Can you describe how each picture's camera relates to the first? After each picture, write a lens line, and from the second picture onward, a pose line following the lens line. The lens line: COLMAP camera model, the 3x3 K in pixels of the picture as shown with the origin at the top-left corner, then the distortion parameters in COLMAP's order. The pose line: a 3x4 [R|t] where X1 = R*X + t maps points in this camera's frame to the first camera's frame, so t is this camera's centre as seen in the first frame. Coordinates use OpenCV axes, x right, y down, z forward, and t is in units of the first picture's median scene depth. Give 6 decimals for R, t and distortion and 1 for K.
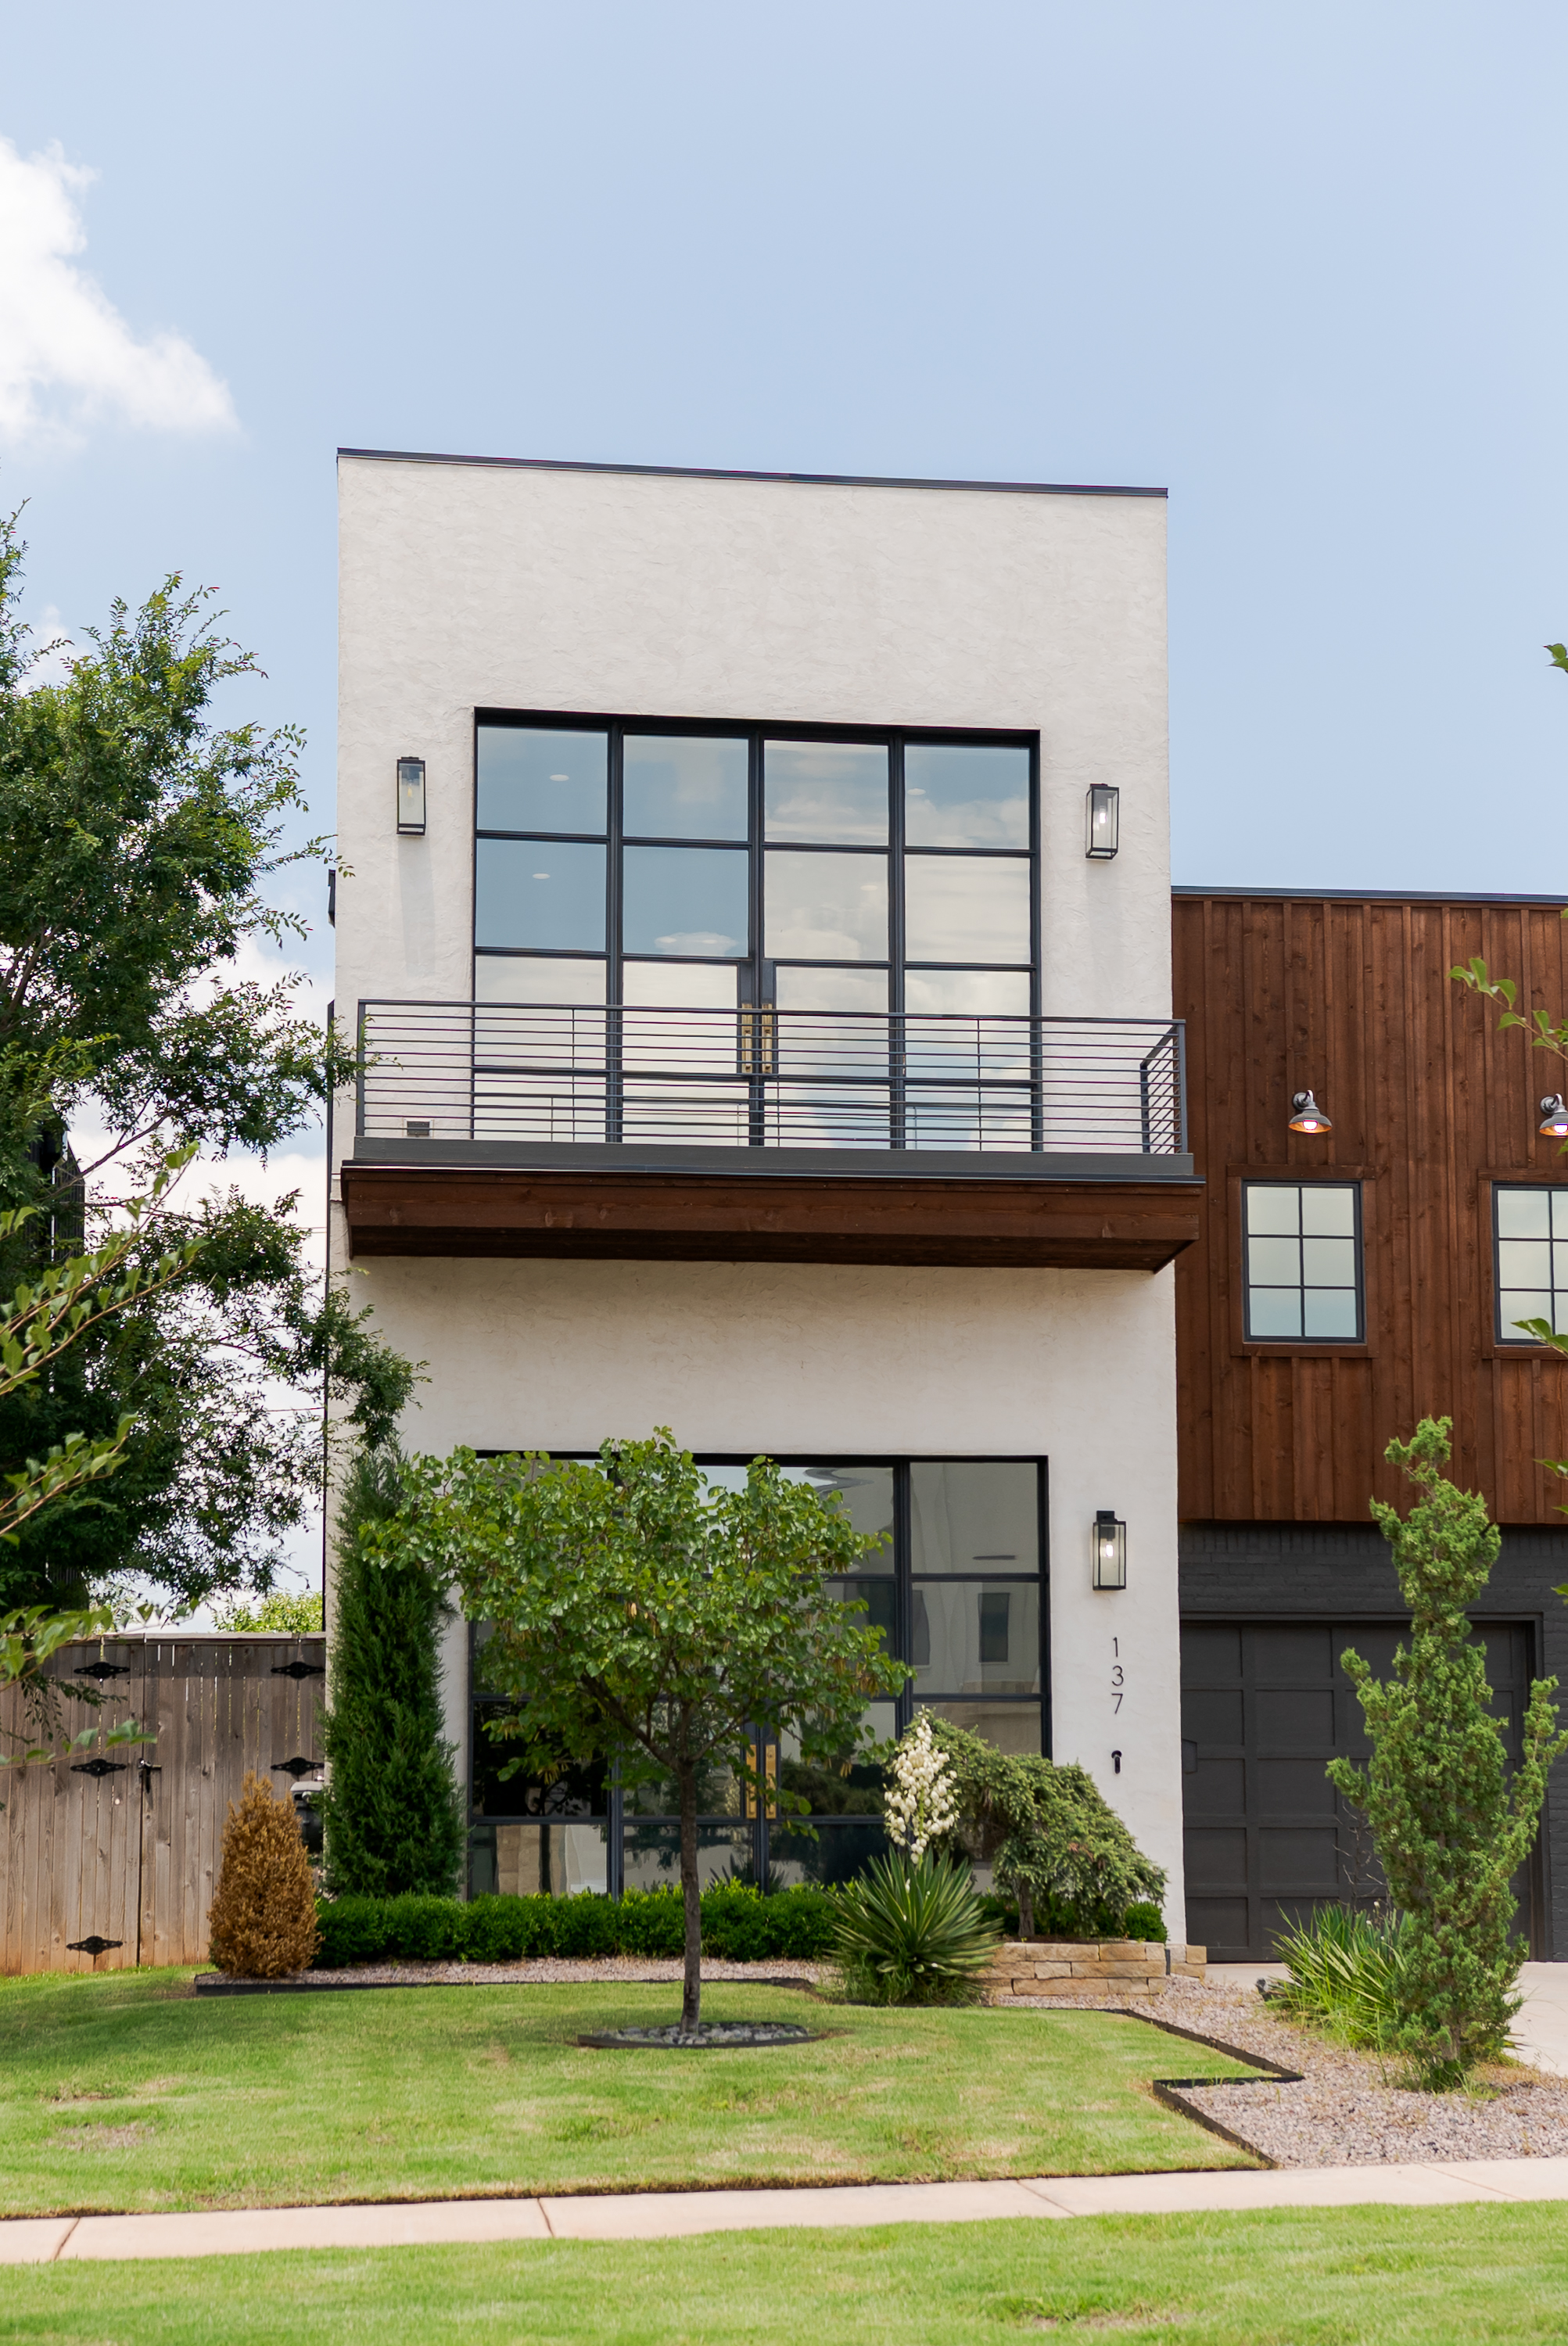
lens RADIAL K [[3896.5, 0, 940.9], [0, 3896.5, 1238.5], [0, 0, 1]] dist [0.142115, -0.042567]
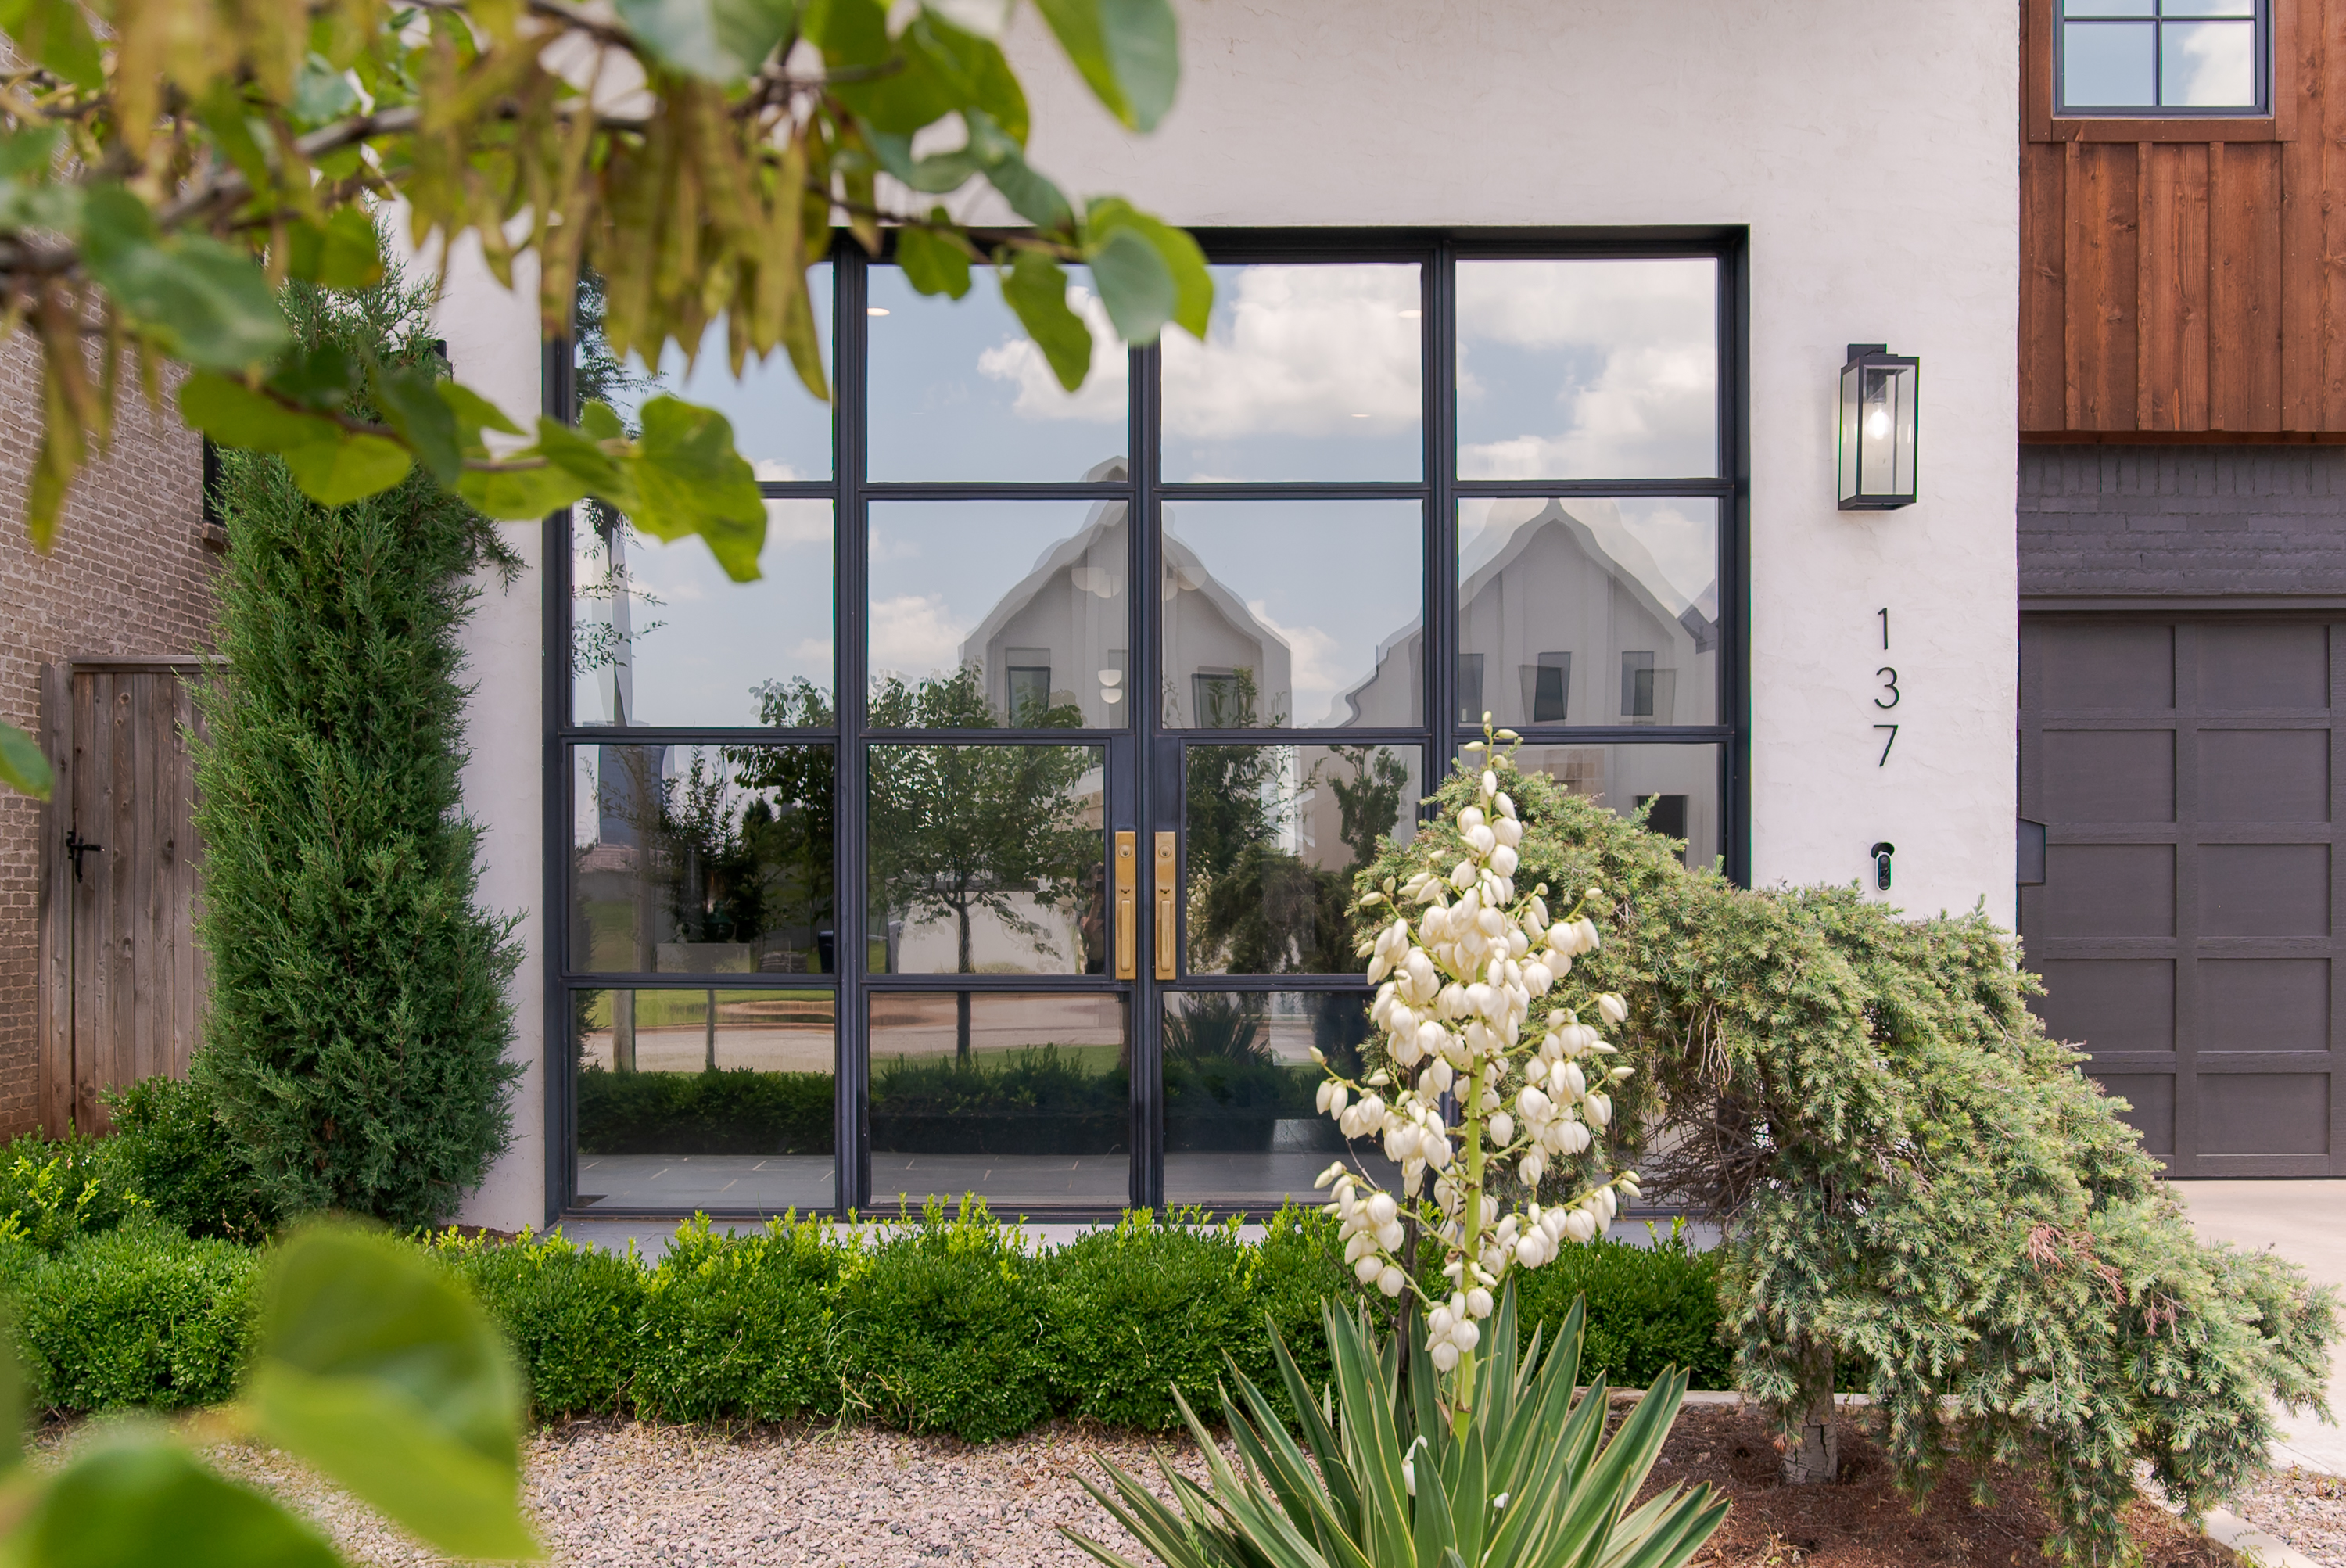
lens RADIAL K [[2426.3, 0, 1166.1], [0, 2426.3, 1011.3], [0, 0, 1]] dist [-0.047133, -0.009496]
pose [[0.991392, 0.010348, -0.130521, -0.003358], [0.017957, 0.976706, 0.213831, 0.081748], [0.129693, -0.214334, 0.968112, 0.659766]]
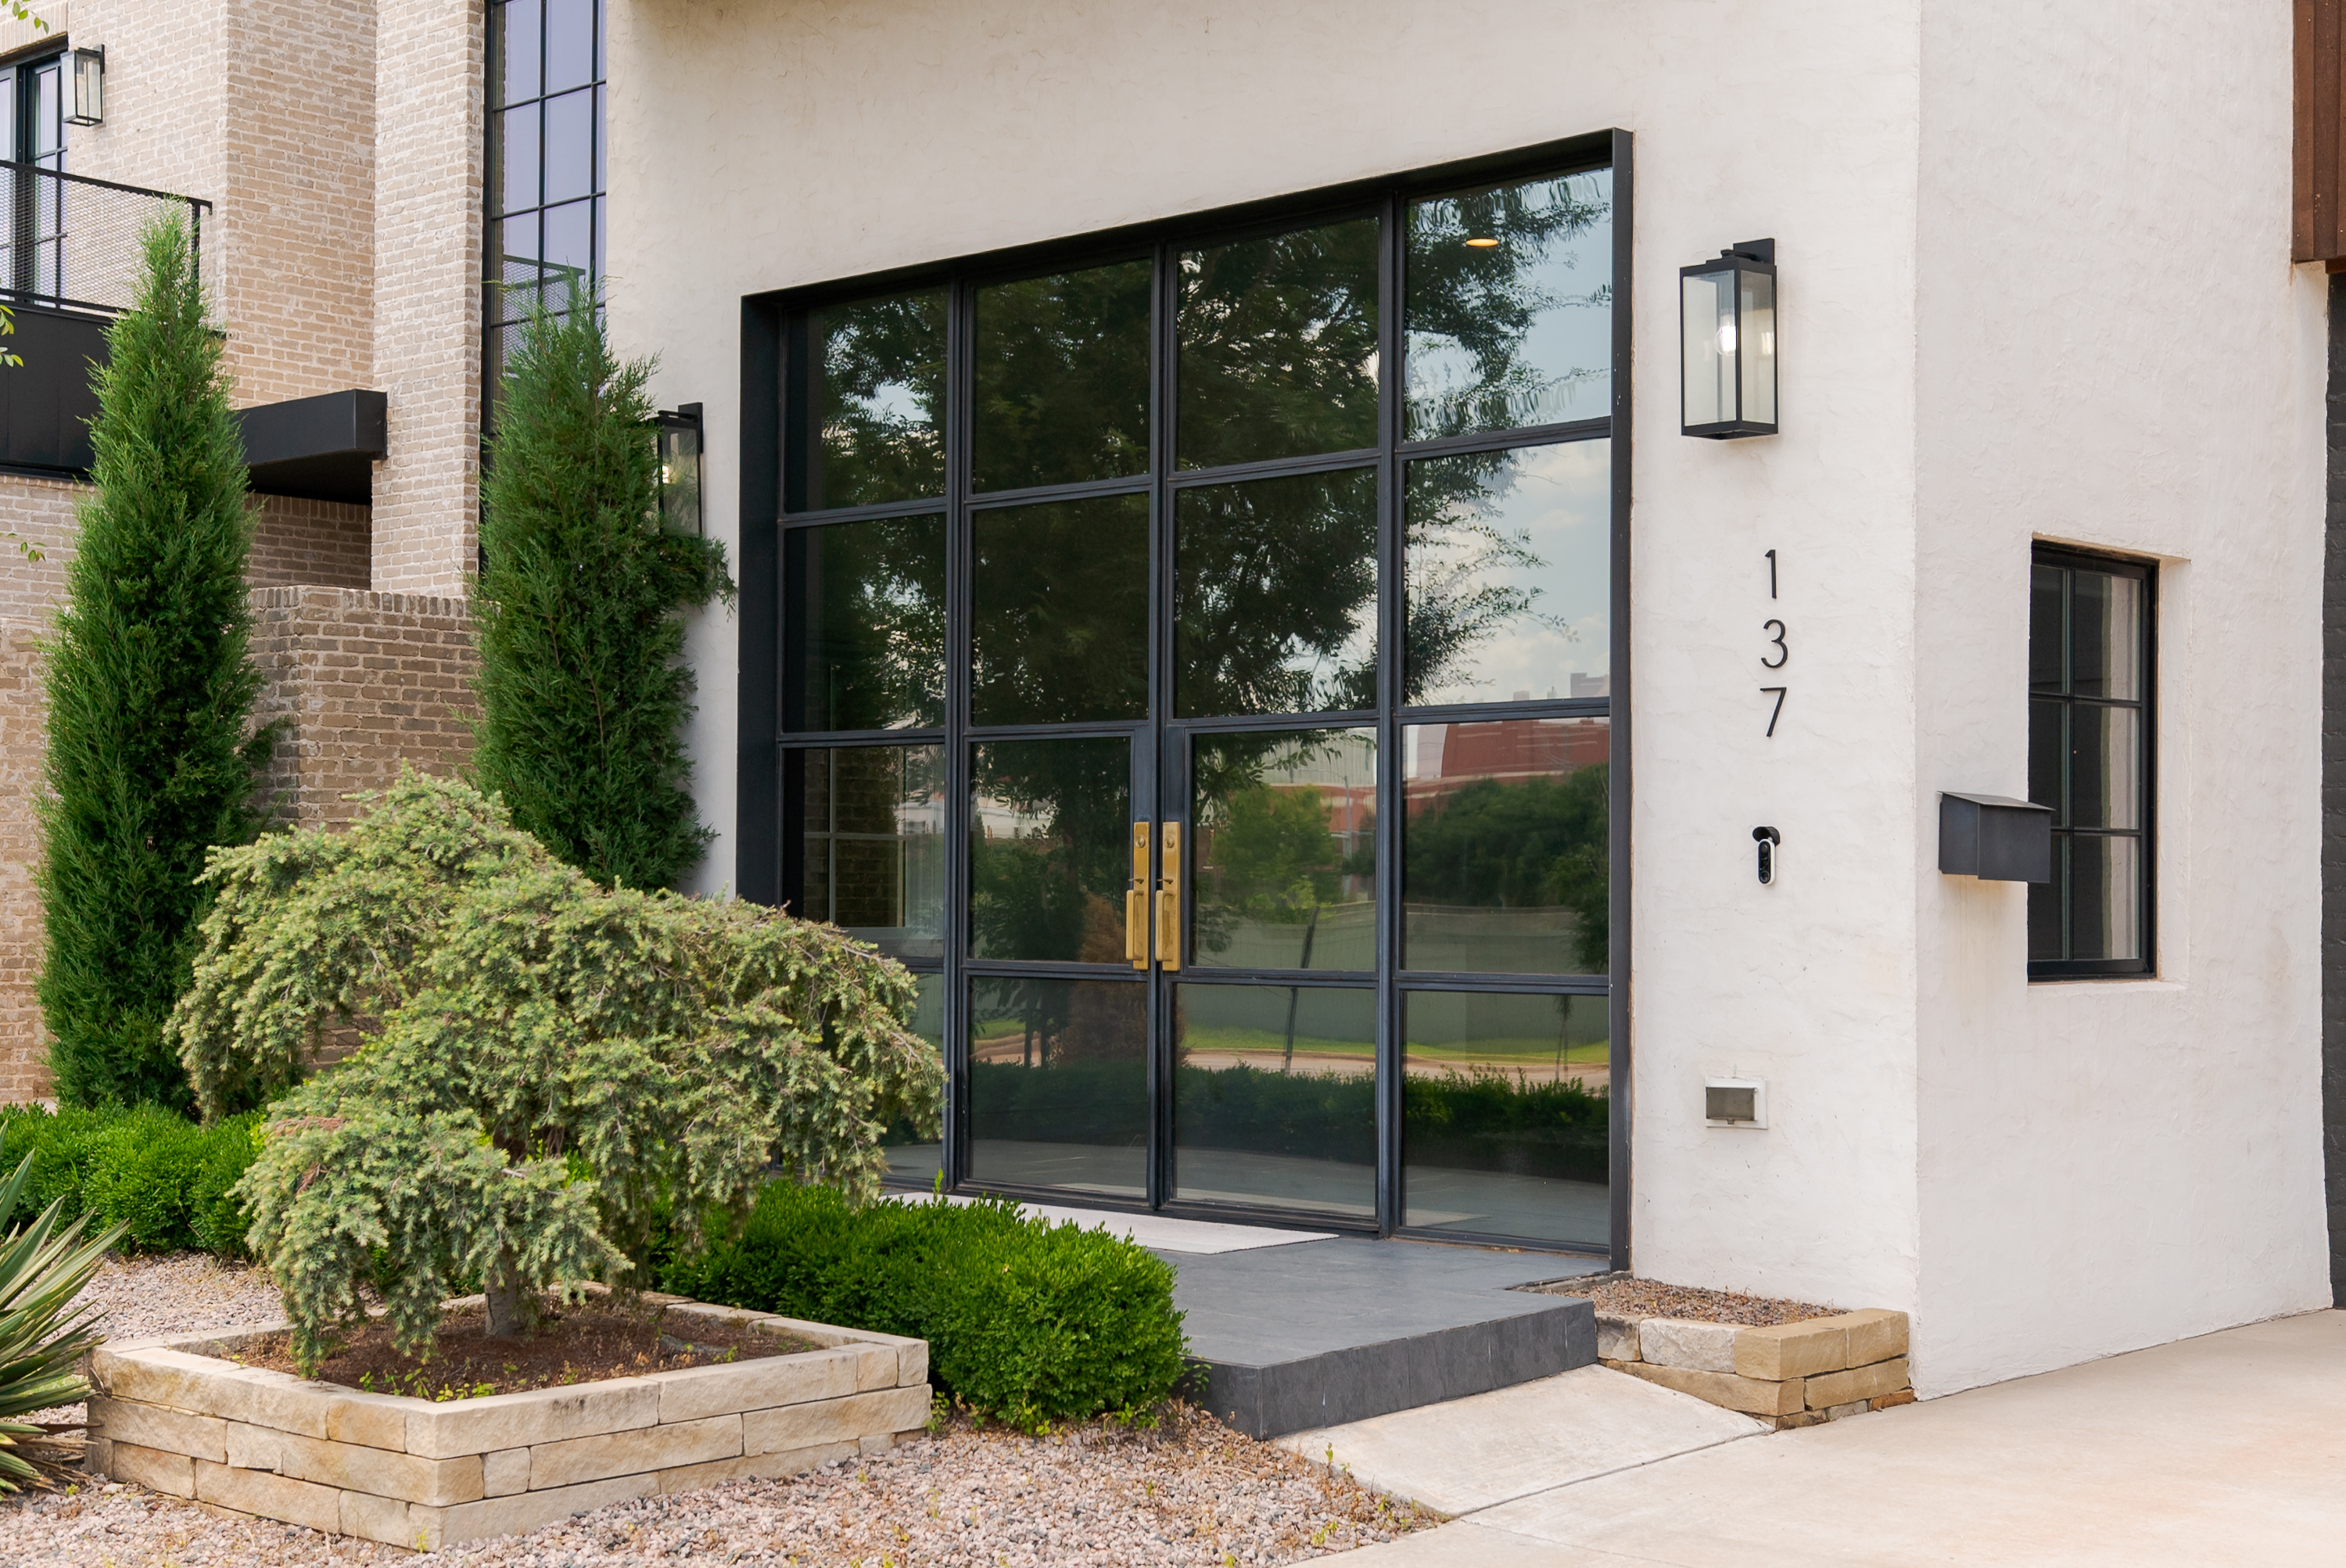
lens RADIAL K [[3111.9, 0, 1226.3], [0, 3111.9, 782.9], [0, 0, 1]] dist [0.233617, 0.009716]
pose [[0.667212, -0.014341, -0.744730, 0.238461], [0.112477, 0.990290, 0.081700, 0.089020], [0.736327, -0.138276, 0.662346, 0.706792]]
